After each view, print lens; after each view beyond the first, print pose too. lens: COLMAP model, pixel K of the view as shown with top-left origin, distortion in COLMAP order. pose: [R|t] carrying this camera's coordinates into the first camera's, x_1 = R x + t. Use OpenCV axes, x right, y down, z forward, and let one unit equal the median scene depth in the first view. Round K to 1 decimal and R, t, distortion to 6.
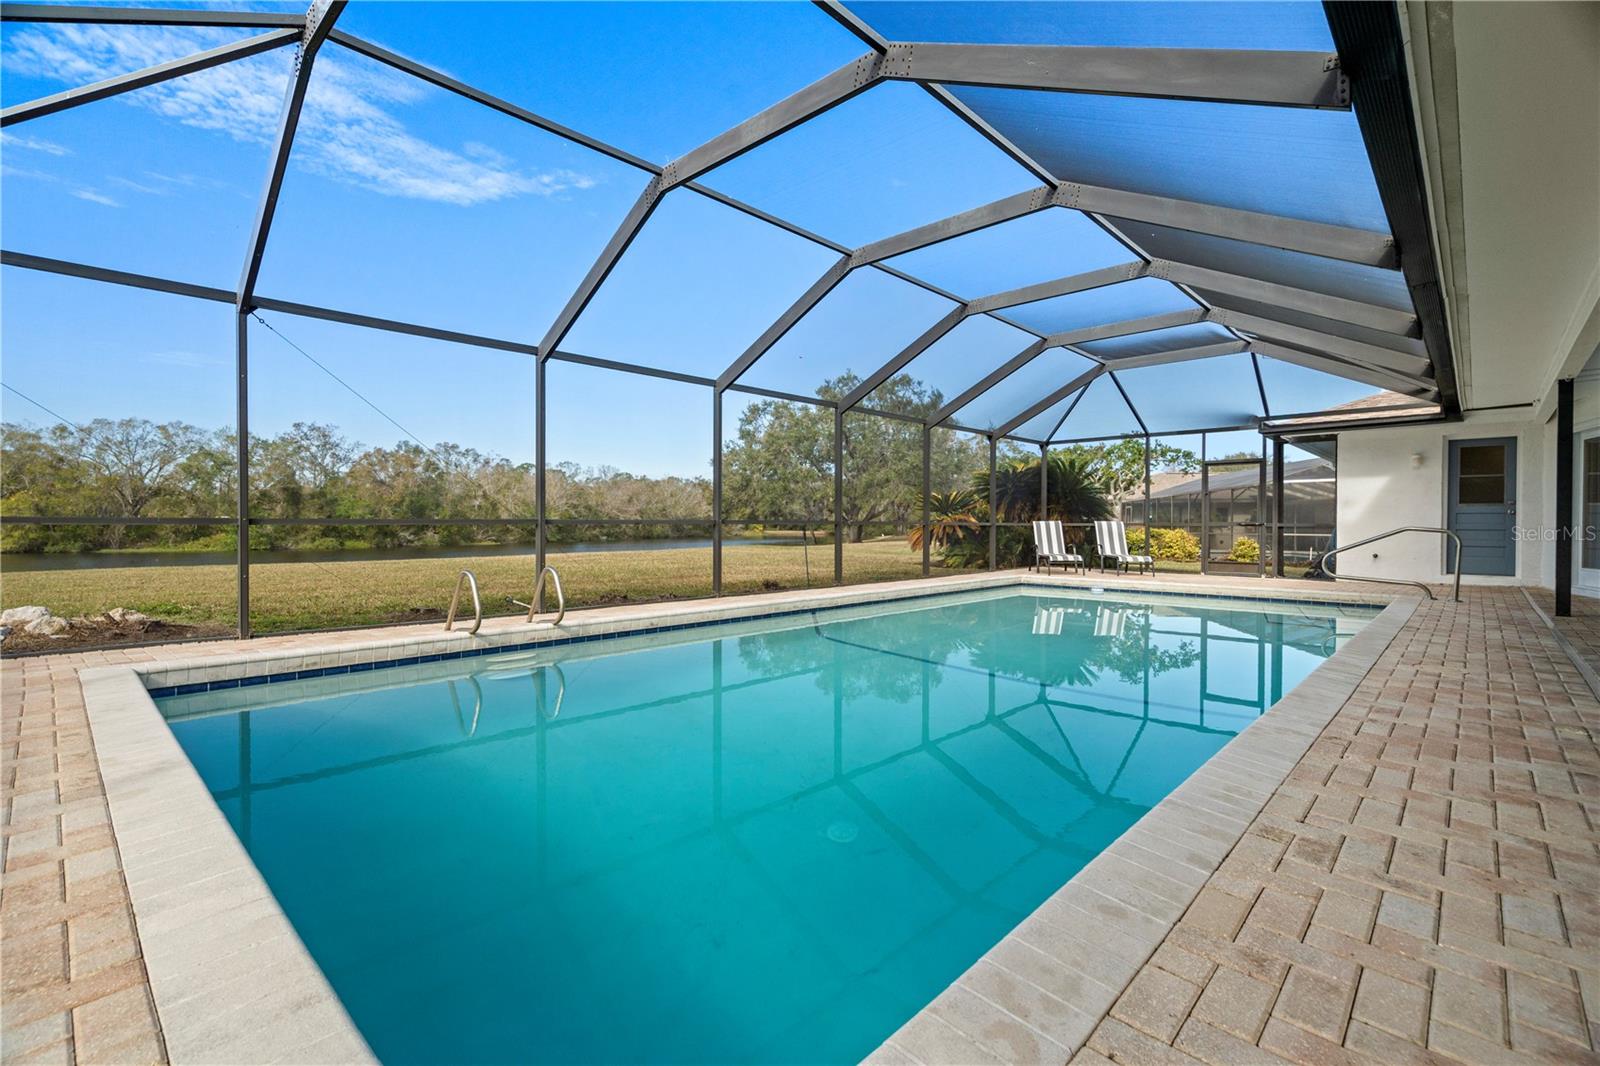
lens RADIAL K [[726.2, 0, 793.3], [0, 726.2, 529.2], [0, 0, 1]] dist [-0.011535, 0.003502]
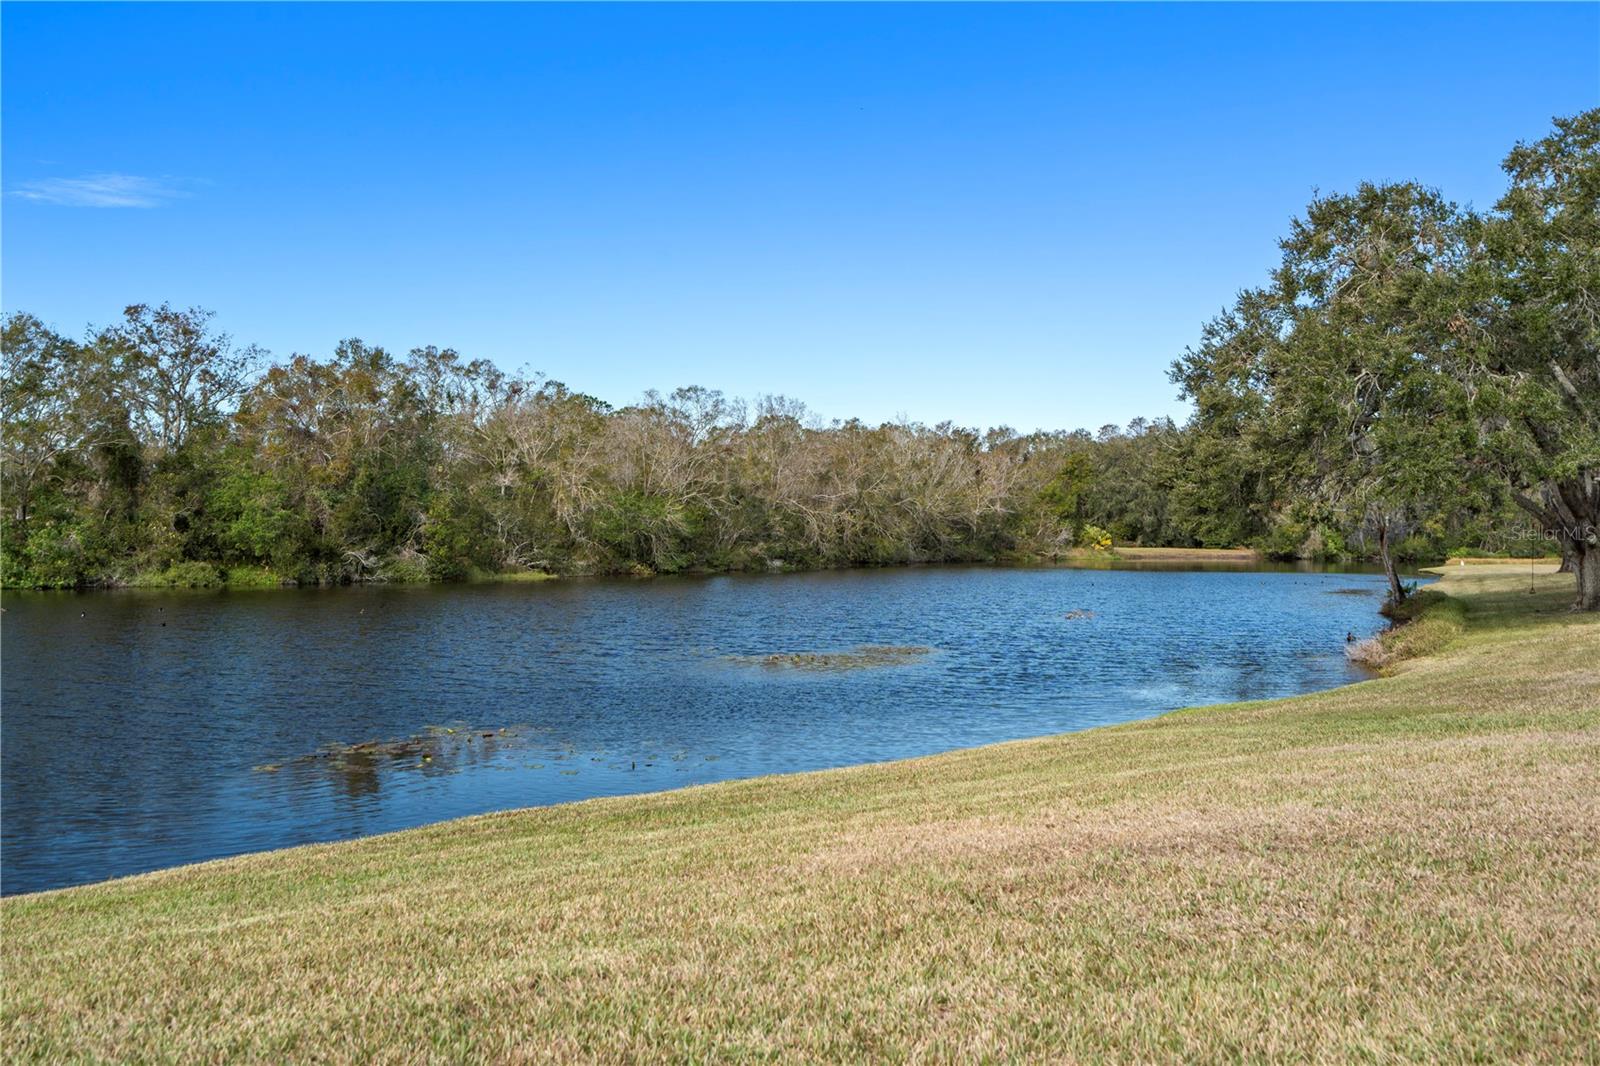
lens RADIAL K [[1567.3, 0, 790.0], [0, 1567.3, 533.4], [0, 0, 1]] dist [-0.008023, 0.000000]
pose [[0.979840, 0.008261, -0.199613, -0.190727], [-0.008890, 0.999958, -0.002258, -0.010948], [0.199586, 0.003987, 0.979872, 0.269797]]
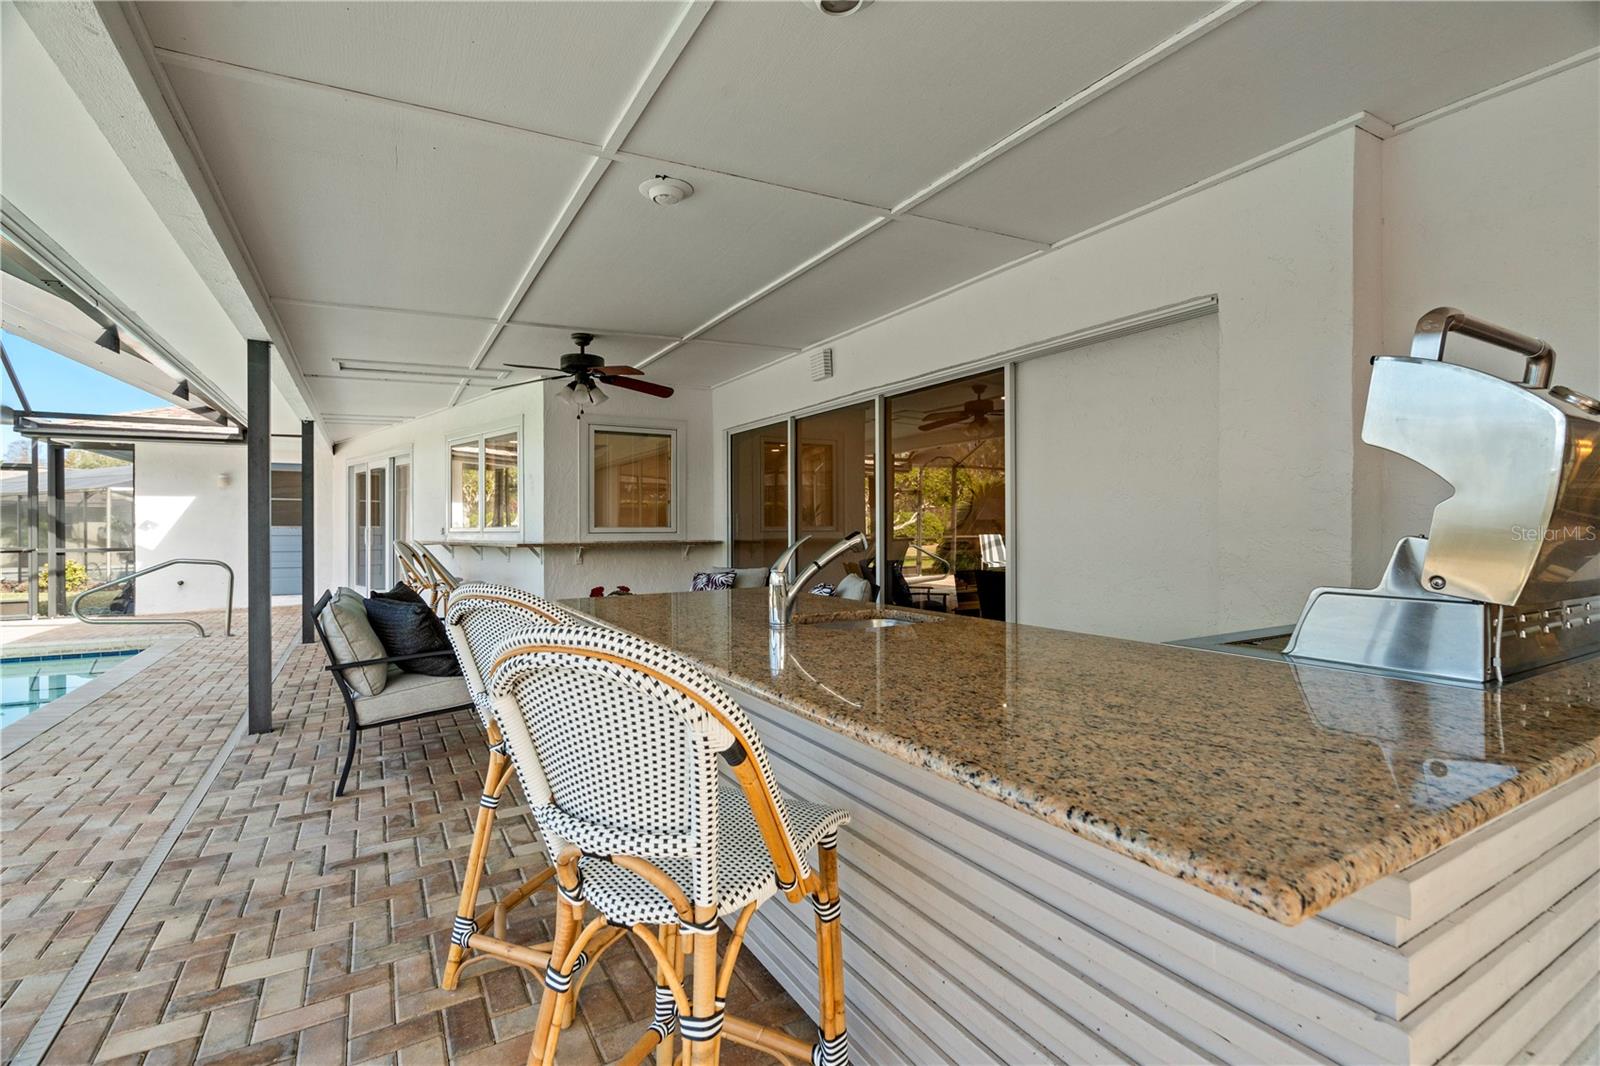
lens RADIAL K [[726.2, 0, 805.3], [0, 726.2, 528.8], [0, 0, 1]] dist [-0.011535, 0.003502]
pose [[0.266723, -0.005936, 0.963755, 0.029223], [0.008530, 0.999956, 0.003799, -0.005745], [-0.963735, 0.007208, 0.266762, 0.000418]]
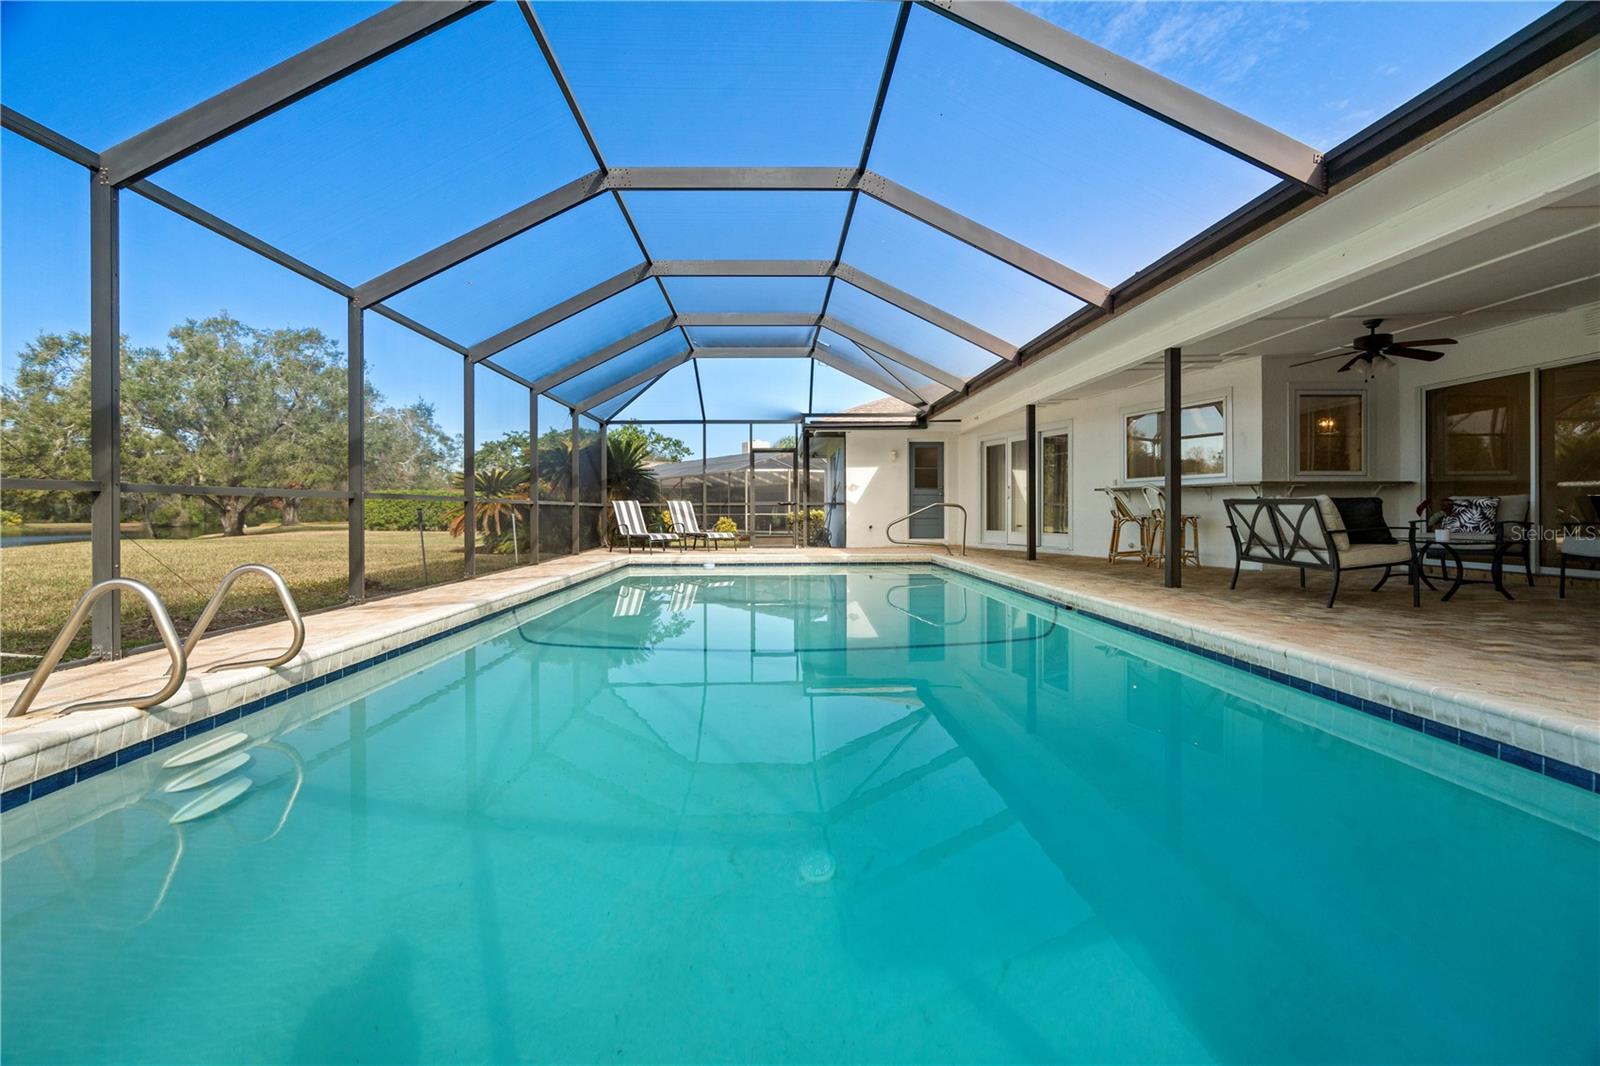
lens RADIAL K [[726.2, 0, 790.7], [0, 726.2, 514.4], [0, 0, 1]] dist [-0.011535, 0.003502]
pose [[0.706041, -0.009836, 0.708103, -0.047263], [0.011514, 0.999931, 0.002409, 0.001836], [-0.708078, 0.006452, 0.706105, 0.034959]]
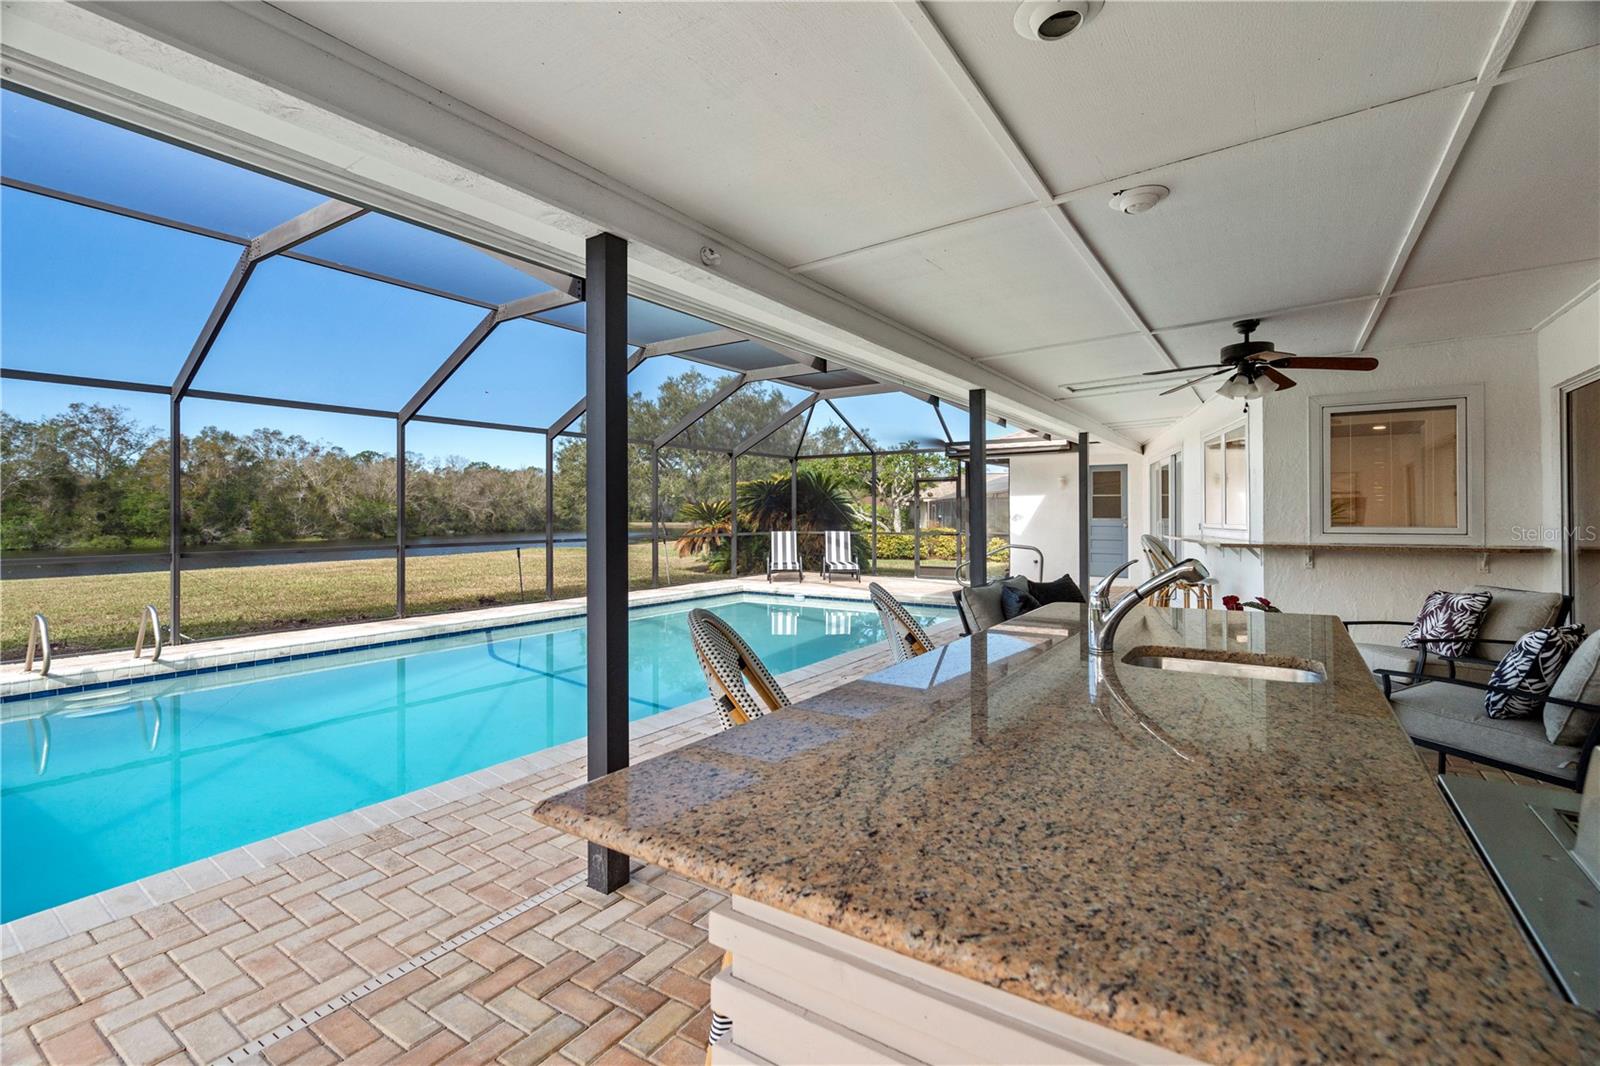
lens RADIAL K [[726.2, 0, 797.7], [0, 726.2, 504.5], [0, 0, 1]] dist [-0.011535, 0.003502]
pose [[0.984078, -0.001506, 0.177730, 0.043165], [0.005124, 0.999789, -0.019898, -0.007325], [-0.177662, 0.020492, 0.983878, -0.021005]]
